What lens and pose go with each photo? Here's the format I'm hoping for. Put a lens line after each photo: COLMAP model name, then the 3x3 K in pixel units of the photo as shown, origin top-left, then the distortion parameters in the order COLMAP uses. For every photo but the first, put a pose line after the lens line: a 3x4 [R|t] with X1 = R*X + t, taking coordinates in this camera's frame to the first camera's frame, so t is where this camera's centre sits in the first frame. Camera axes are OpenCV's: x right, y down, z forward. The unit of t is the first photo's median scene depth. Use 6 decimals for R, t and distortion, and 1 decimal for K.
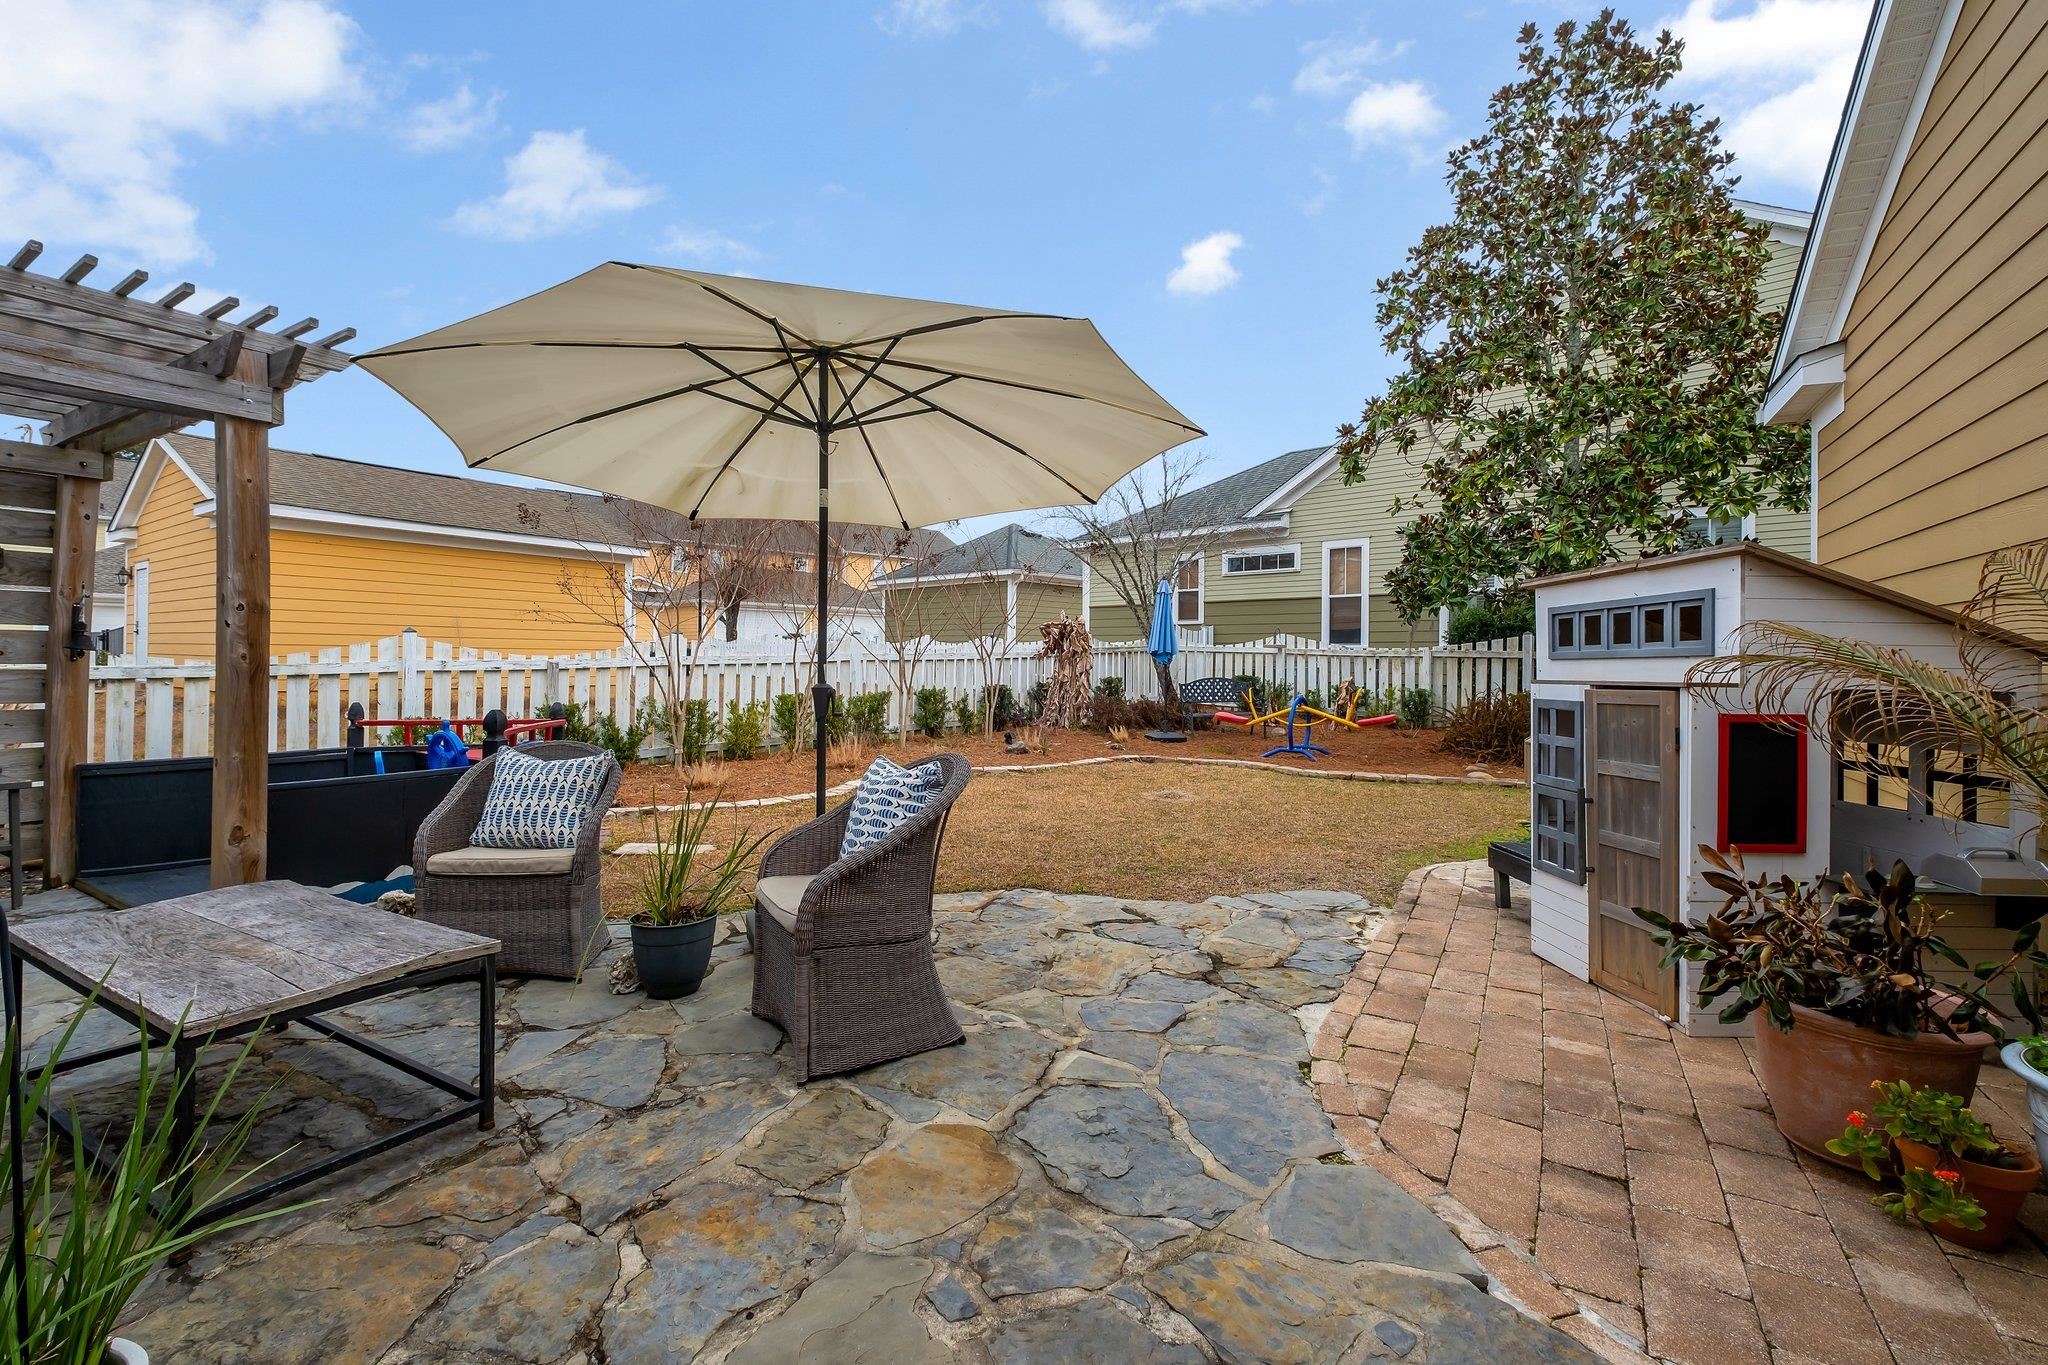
lens RADIAL K [[892.9, 0, 1021.3], [0, 892.9, 676.4], [0, 0, 1]] dist [-0.004478, 0.000269]
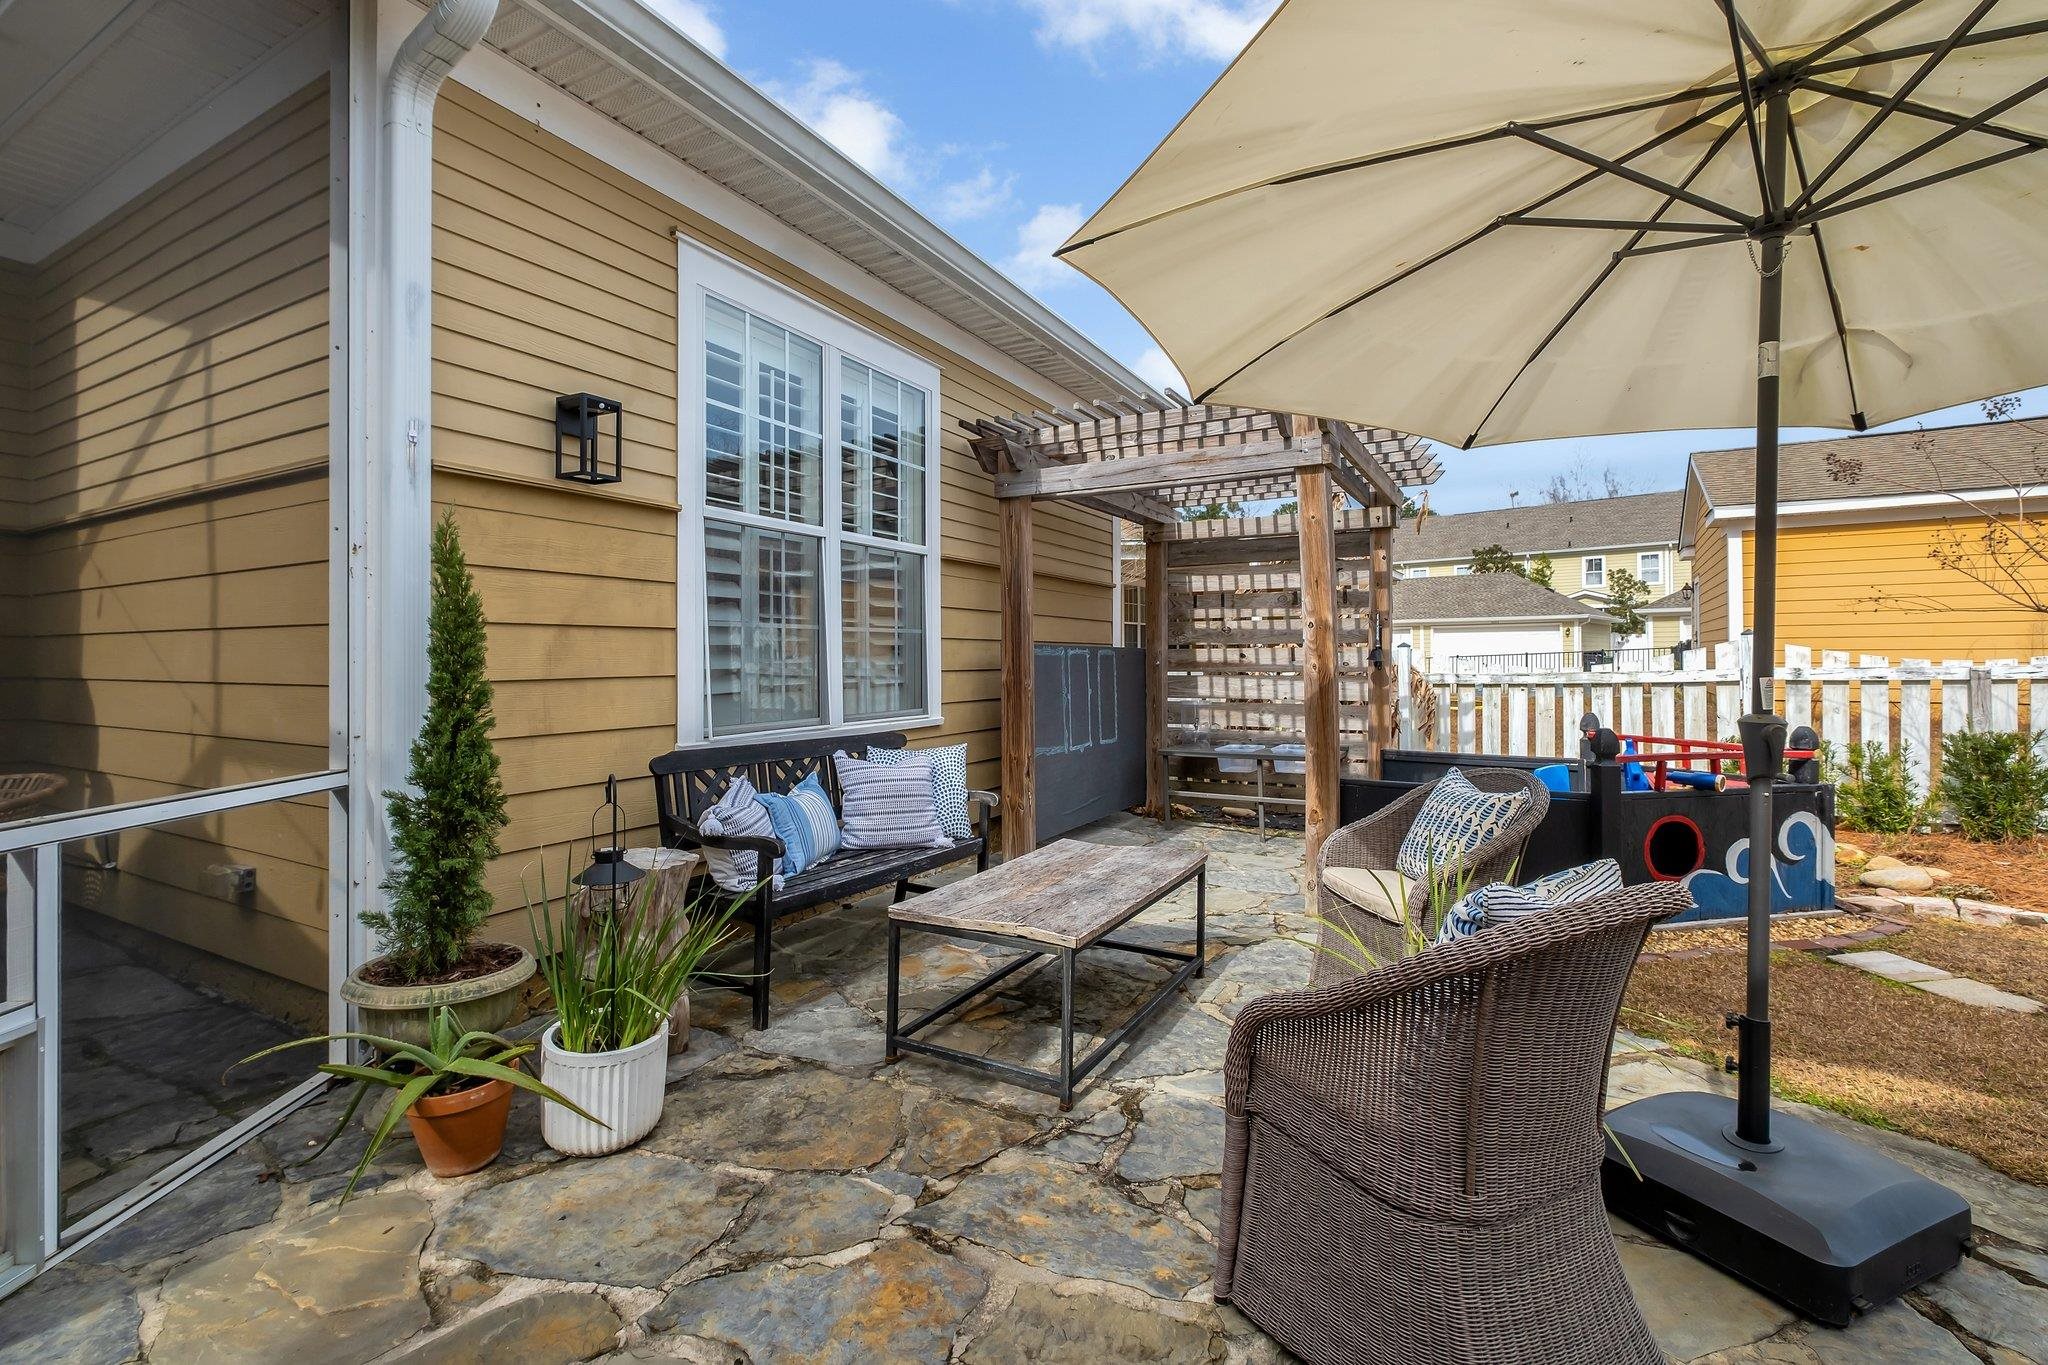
lens RADIAL K [[892.9, 0, 1017.8], [0, 892.9, 669.5], [0, 0, 1]] dist [-0.004478, 0.000269]
pose [[0.025749, 0.001561, -0.999667, 0.292863], [-0.013872, 0.999903, 0.001205, -0.014266], [0.999572, 0.013836, 0.025769, 0.564223]]
